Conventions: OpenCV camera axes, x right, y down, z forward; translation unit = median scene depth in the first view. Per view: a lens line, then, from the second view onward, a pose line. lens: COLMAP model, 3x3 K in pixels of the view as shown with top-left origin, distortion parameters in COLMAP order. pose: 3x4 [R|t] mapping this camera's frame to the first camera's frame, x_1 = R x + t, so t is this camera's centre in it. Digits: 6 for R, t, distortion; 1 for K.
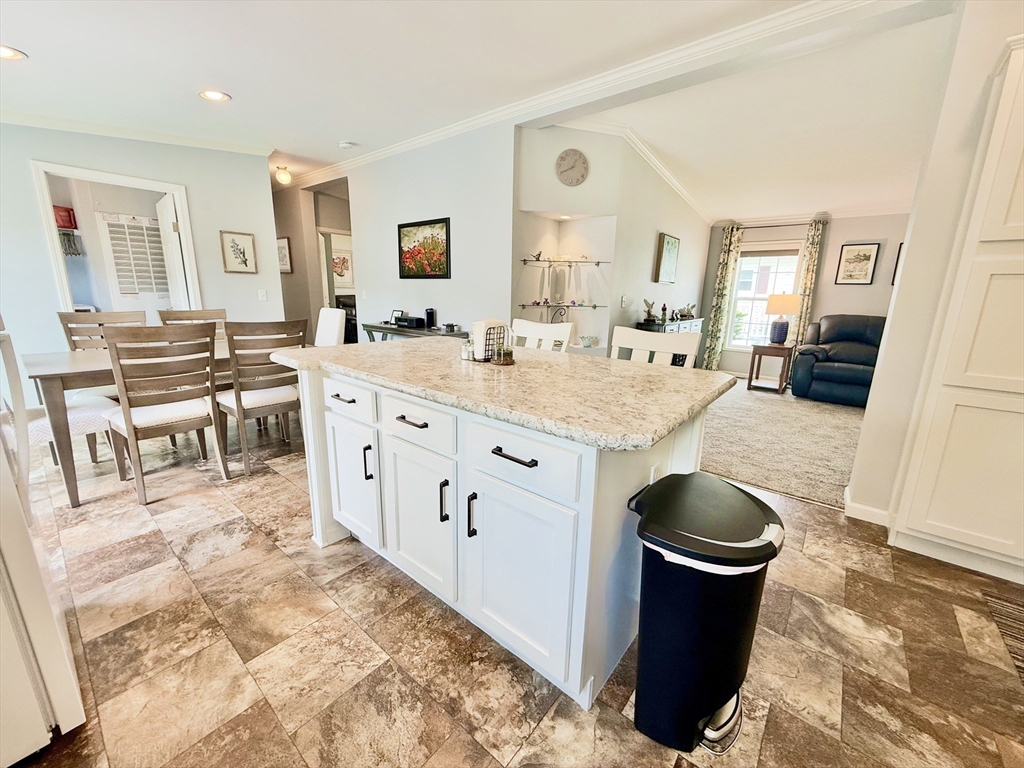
lens RADIAL K [[407.2, 0, 511.2], [0, 407.2, 382.8], [0, 0, 1]] dist [-0.001212, 0.000356]
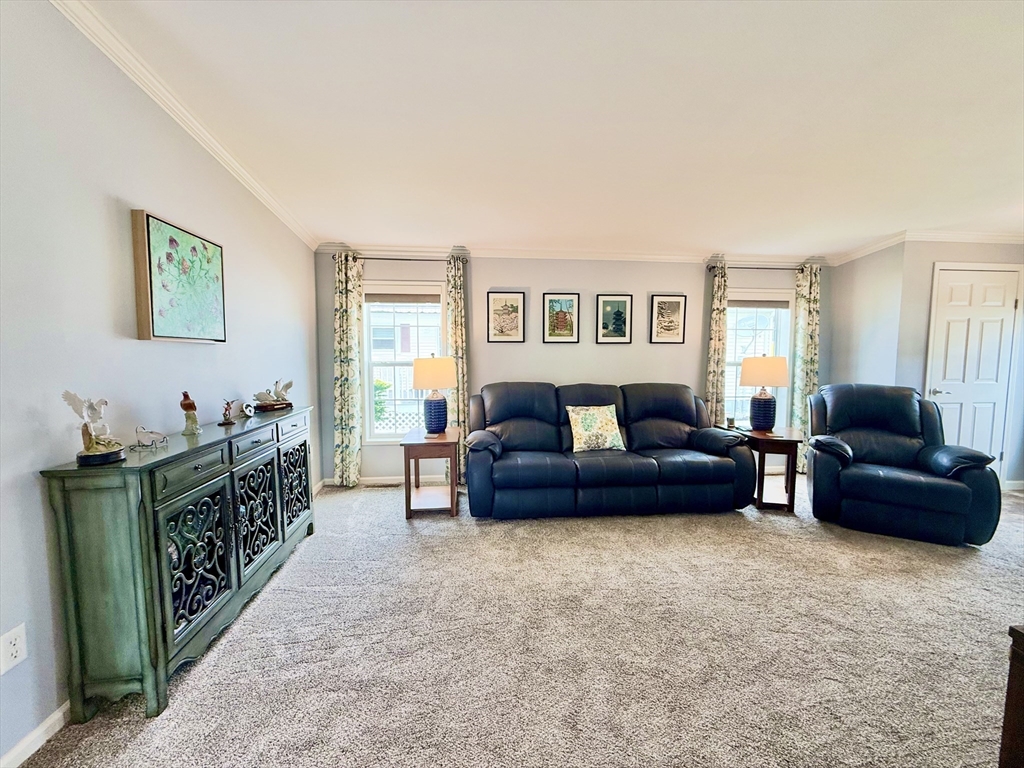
lens RADIAL K [[407.2, 0, 511.2], [0, 407.2, 382.8], [0, 0, 1]] dist [-0.001212, 0.000356]
pose [[0.702224, -0.075252, 0.707968, 0.285830], [0.172104, 0.982849, -0.066237, -0.110532], [-0.690841, 0.168357, 0.703132, 0.450618]]
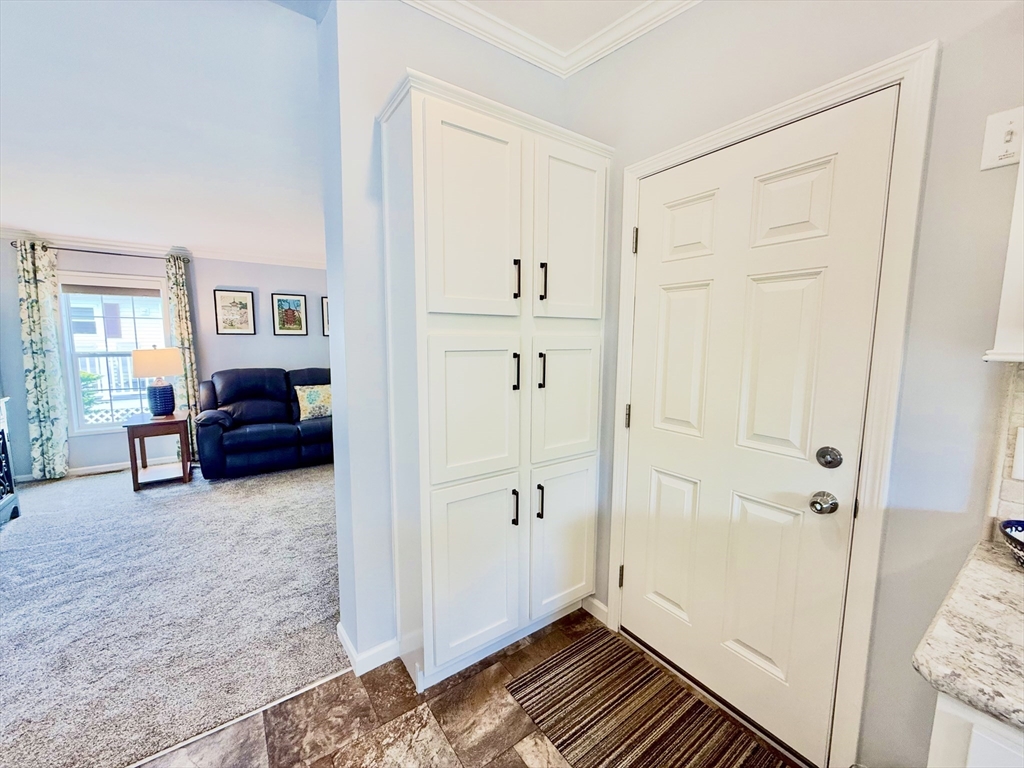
lens RADIAL K [[407.2, 0, 511.2], [0, 407.2, 382.8], [0, 0, 1]] dist [-0.001212, 0.000356]
pose [[0.254433, -0.126937, 0.958723, 0.120778], [0.211423, 0.974669, 0.072939, -0.074240], [-0.943697, 0.184138, 0.274826, 0.200957]]
